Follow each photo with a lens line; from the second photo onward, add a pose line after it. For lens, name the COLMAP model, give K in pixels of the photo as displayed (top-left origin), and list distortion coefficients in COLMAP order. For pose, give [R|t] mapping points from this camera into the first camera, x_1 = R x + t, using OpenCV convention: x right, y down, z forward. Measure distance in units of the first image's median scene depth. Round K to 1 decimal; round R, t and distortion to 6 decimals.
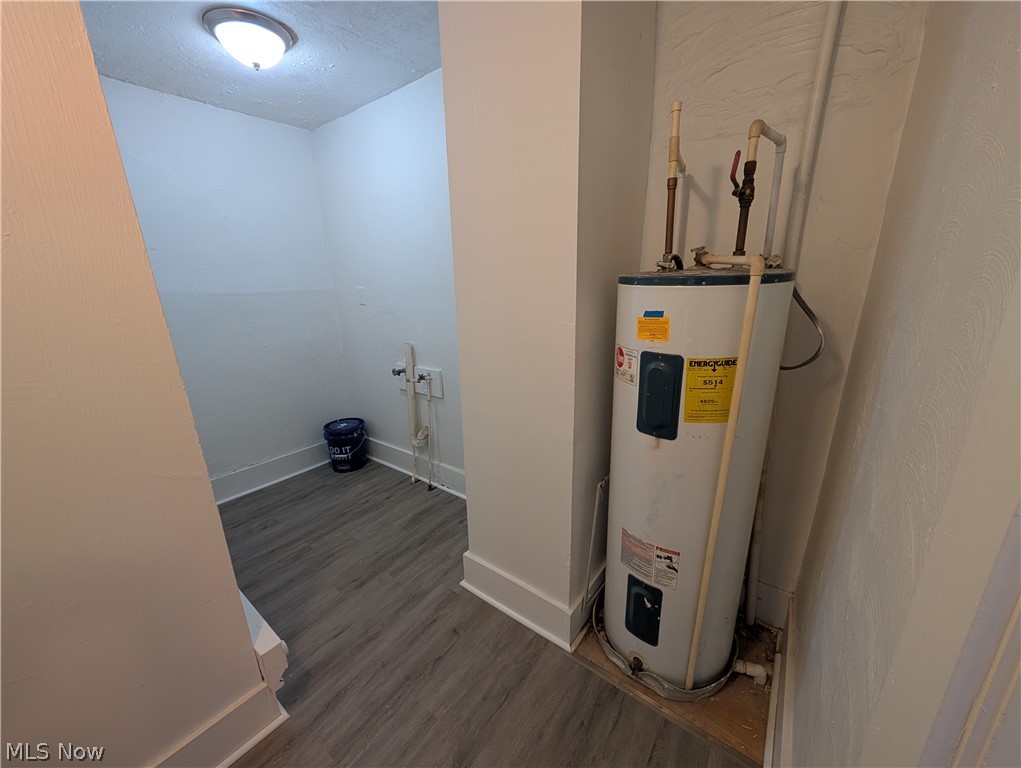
lens RADIAL K [[386.0, 0, 512.4], [0, 386.0, 384.8], [0, 0, 1]] dist [0.001901, 0.000019]
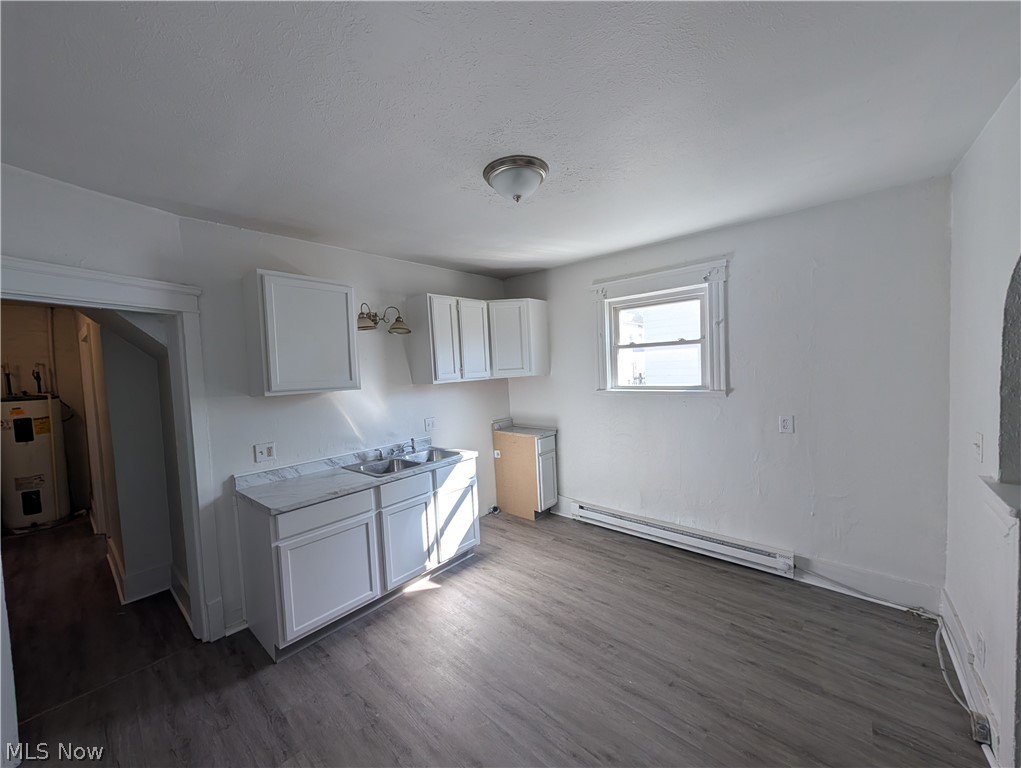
lens RADIAL K [[386.0, 0, 513.3], [0, 386.0, 386.3], [0, 0, 1]] dist [0.001901, 0.000019]
pose [[0.066697, -0.034581, 0.997174, -2.997822], [0.309543, 0.950806, 0.012269, 1.040789], [-0.948543, 0.307850, 0.074120, -3.856322]]
